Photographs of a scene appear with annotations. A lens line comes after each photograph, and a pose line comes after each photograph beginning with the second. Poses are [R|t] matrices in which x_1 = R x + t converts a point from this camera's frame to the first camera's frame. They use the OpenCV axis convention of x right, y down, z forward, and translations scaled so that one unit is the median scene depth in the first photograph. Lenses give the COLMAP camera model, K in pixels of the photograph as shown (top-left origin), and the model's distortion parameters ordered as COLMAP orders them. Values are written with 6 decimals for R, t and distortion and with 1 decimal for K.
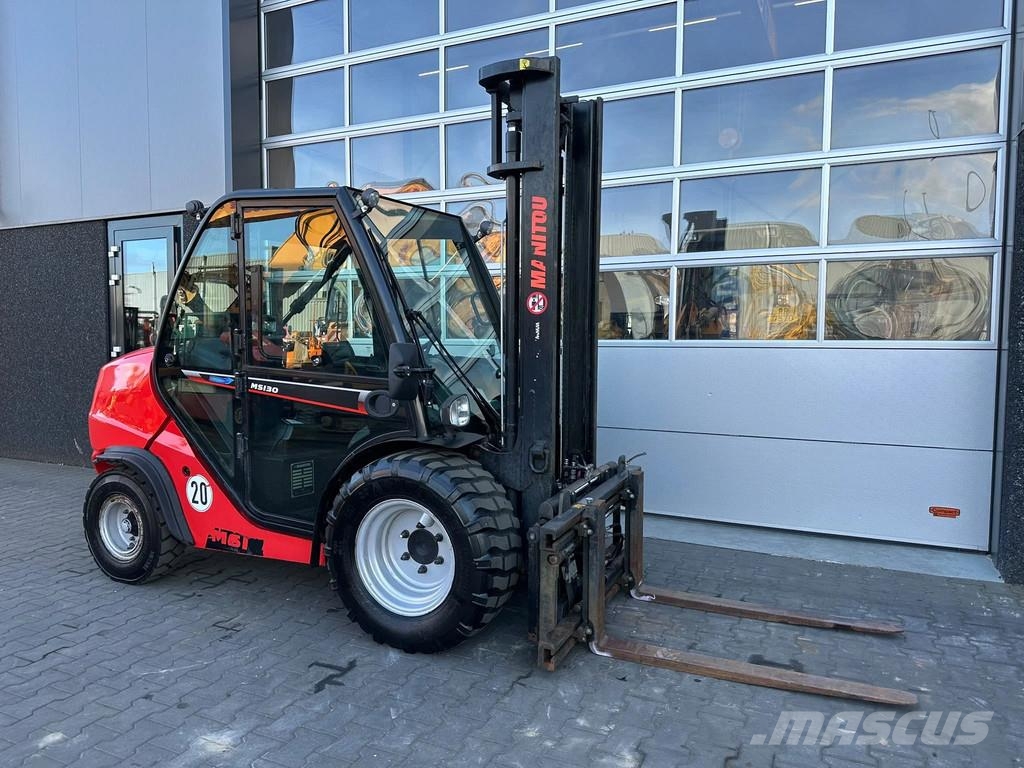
lens RADIAL K [[719.9, 0, 510.1], [0, 719.9, 377.1], [0, 0, 1]] dist [0.040488, -0.049886]
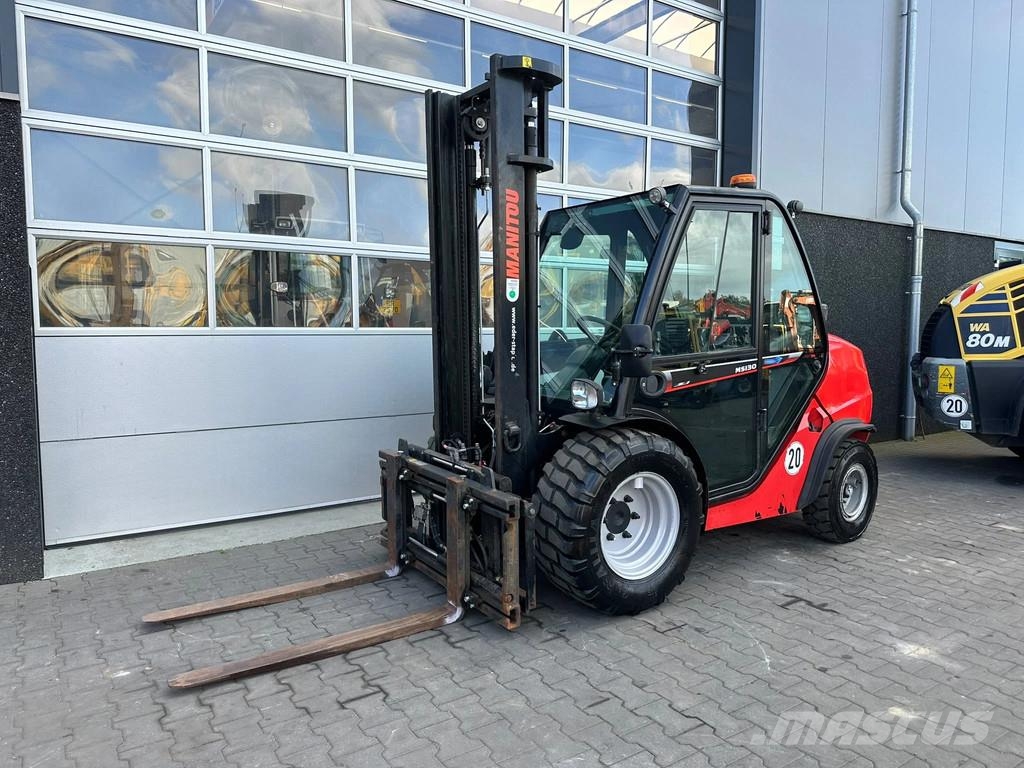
lens RADIAL K [[719.9, 0, 510.2], [0, 719.9, 381.0], [0, 0, 1]] dist [0.040488, -0.049886]
pose [[0.514889, -0.069856, 0.854406, -1.247226], [0.052580, 0.997371, 0.049858, -0.037963], [-0.855643, 0.019253, 0.517208, 0.655796]]
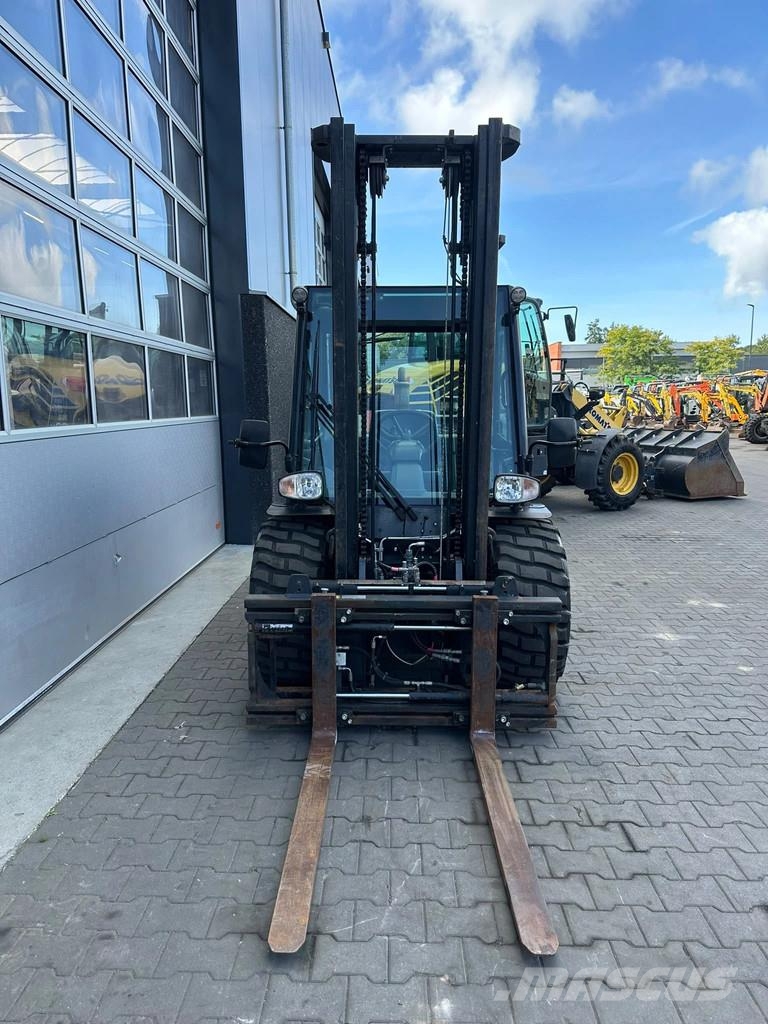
lens RADIAL K [[719.9, 0, 380.3], [0, 719.9, 514.8], [0, 0, 1]] dist [0.040488, -0.049886]
pose [[-0.411752, -0.138990, 0.900634, -1.189052], [0.066001, 0.981157, 0.181590, -0.122144], [-0.908903, 0.134213, -0.394820, 1.625305]]
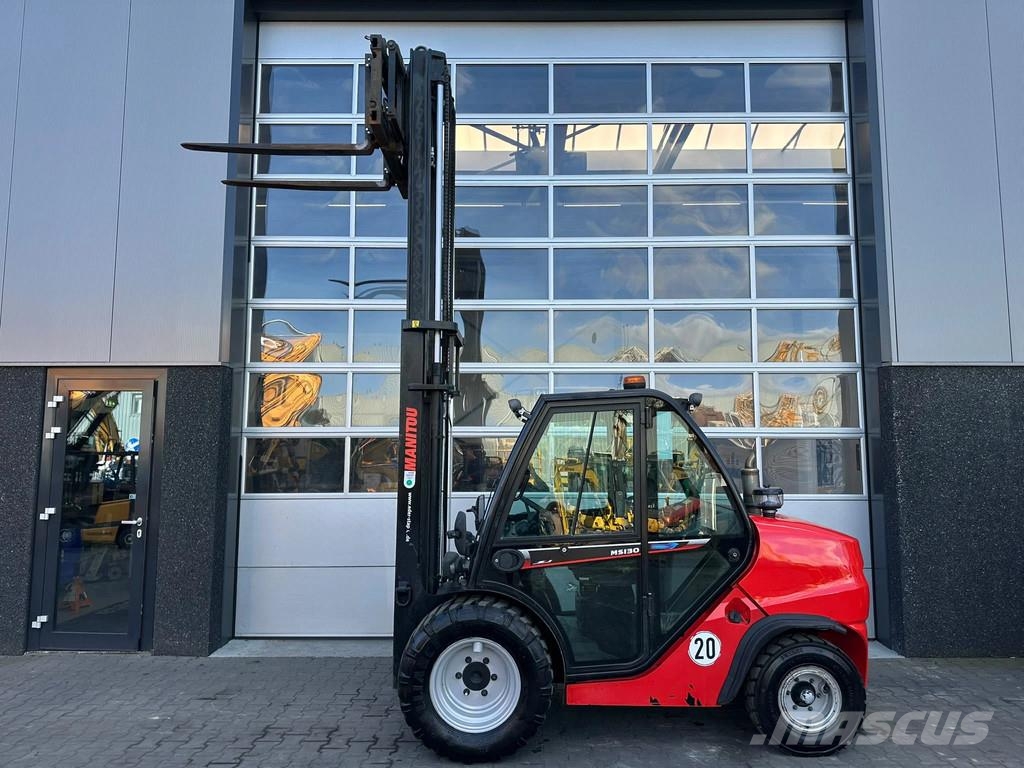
lens RADIAL K [[719.9, 0, 513.8], [0, 719.9, 379.9], [0, 0, 1]] dist [0.040488, -0.049886]
pose [[0.906001, 0.042057, 0.421182, -0.800398], [0.027149, 0.987229, -0.156979, -0.082090], [-0.422405, 0.153658, 0.893288, -0.108058]]
